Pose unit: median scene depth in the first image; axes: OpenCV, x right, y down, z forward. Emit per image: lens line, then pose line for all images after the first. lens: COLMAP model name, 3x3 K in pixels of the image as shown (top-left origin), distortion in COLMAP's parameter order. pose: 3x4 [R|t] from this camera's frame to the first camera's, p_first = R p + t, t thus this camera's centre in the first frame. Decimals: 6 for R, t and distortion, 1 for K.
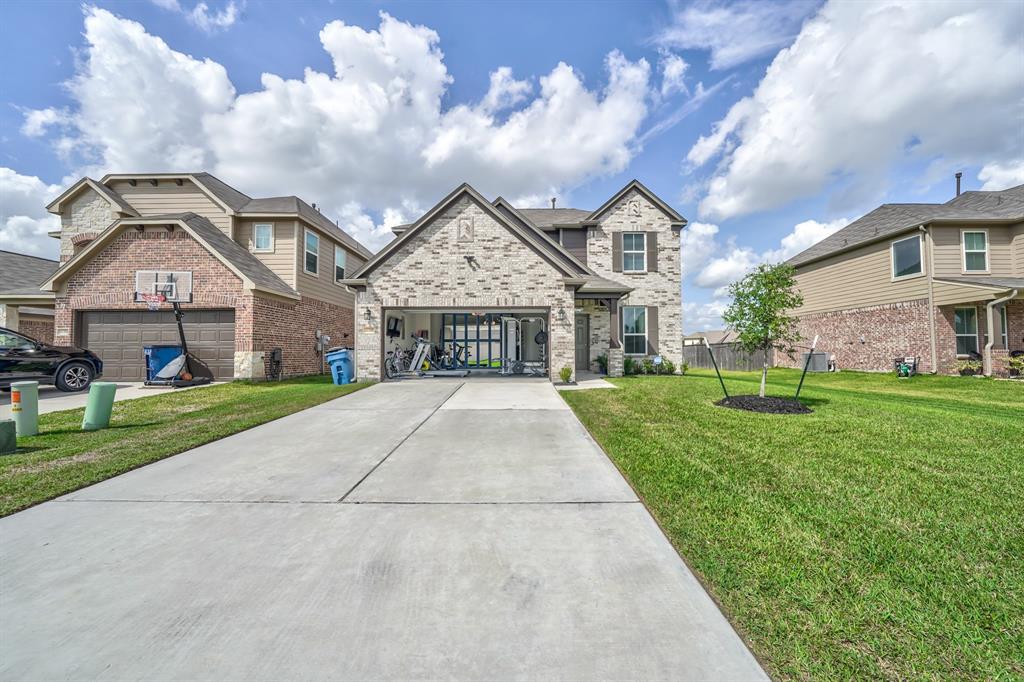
lens RADIAL K [[385.3, 0, 512.9], [0, 385.3, 337.2], [0, 0, 1]] dist [-0.010792, 0.000463]
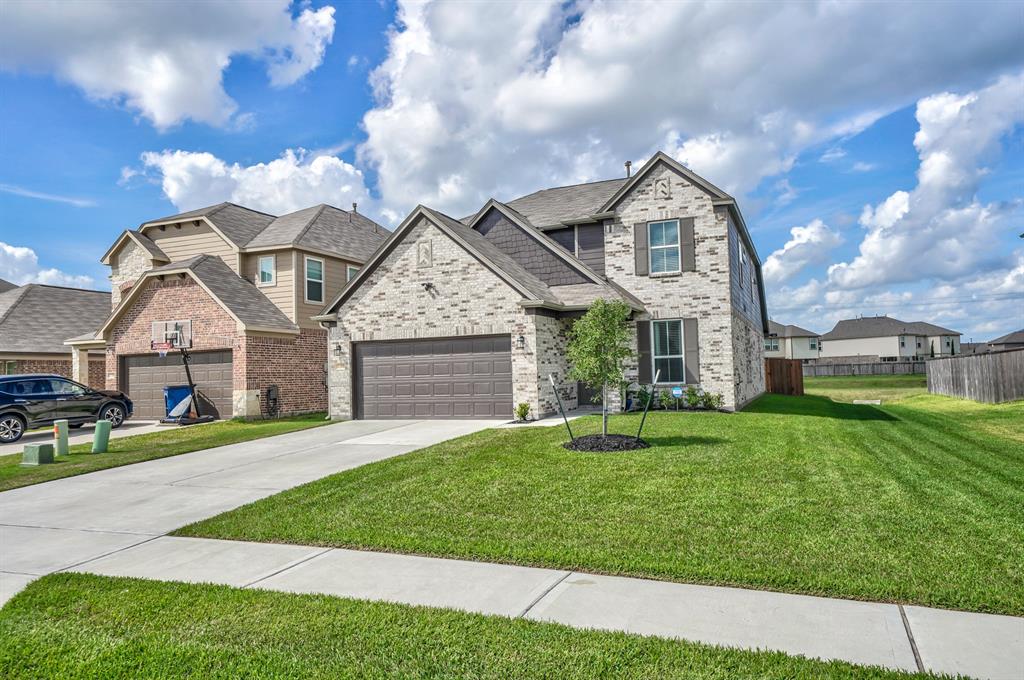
lens RADIAL K [[652.5, 0, 516.0], [0, 652.5, 333.2], [0, 0, 1]] dist [0.028083, -0.000223]
pose [[0.929563, -0.046973, -0.365660, 0.635034], [0.040650, 0.998861, -0.024976, -0.041586], [0.366416, 0.008352, 0.930413, -0.368547]]
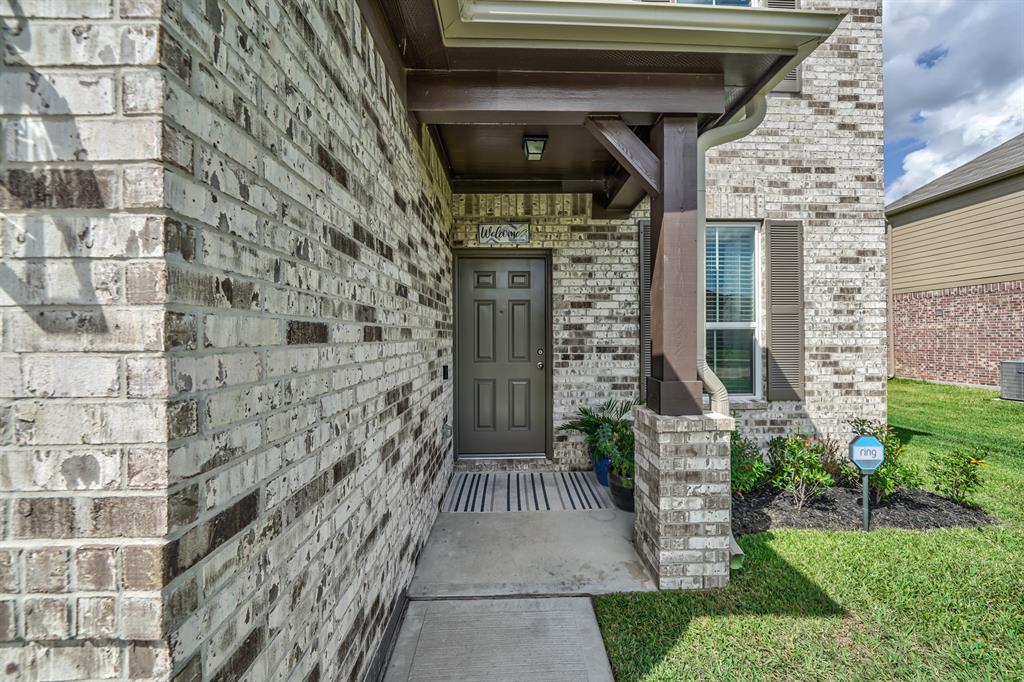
lens RADIAL K [[385.3, 0, 516.5], [0, 385.3, 337.8], [0, 0, 1]] dist [-0.010792, 0.000463]
pose [[0.999022, -0.003032, 0.044104, 0.202101], [0.001298, 0.999227, 0.039280, -0.011895], [-0.044189, -0.039184, 0.998254, 0.914333]]
